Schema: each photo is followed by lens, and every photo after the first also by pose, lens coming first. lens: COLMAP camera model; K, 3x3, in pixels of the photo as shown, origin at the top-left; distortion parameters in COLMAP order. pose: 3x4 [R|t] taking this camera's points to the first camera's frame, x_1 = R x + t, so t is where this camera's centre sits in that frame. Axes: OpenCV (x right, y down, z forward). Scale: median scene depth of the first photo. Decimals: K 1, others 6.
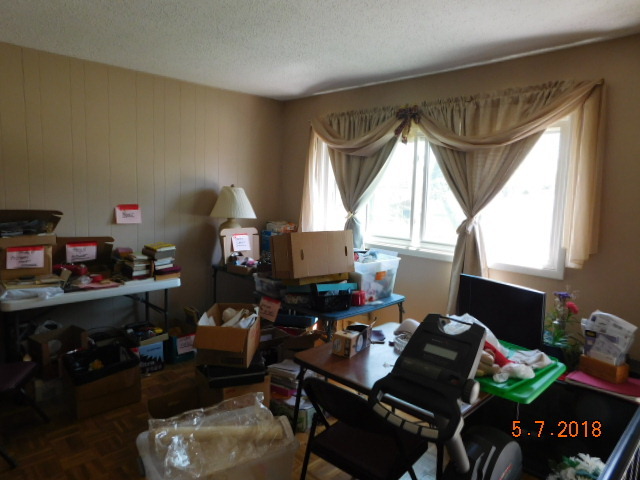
lens RADIAL K [[426.7, 0, 319.8], [0, 426.7, 238.4], [0, 0, 1]] dist [-0.064282, 0.053677]
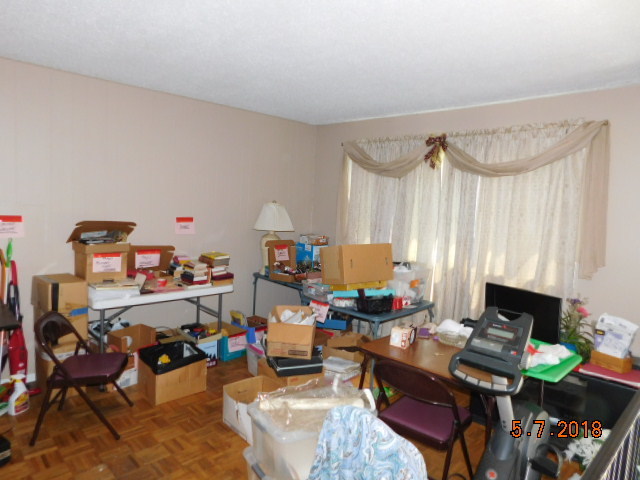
lens RADIAL K [[426.7, 0, 320.5], [0, 426.7, 240.9], [0, 0, 1]] dist [-0.064282, 0.053677]
pose [[0.999782, 0.015782, 0.013648, -0.129625], [-0.015404, 0.999507, -0.027356, 0.007805], [-0.014073, 0.027140, 0.999533, -0.145489]]
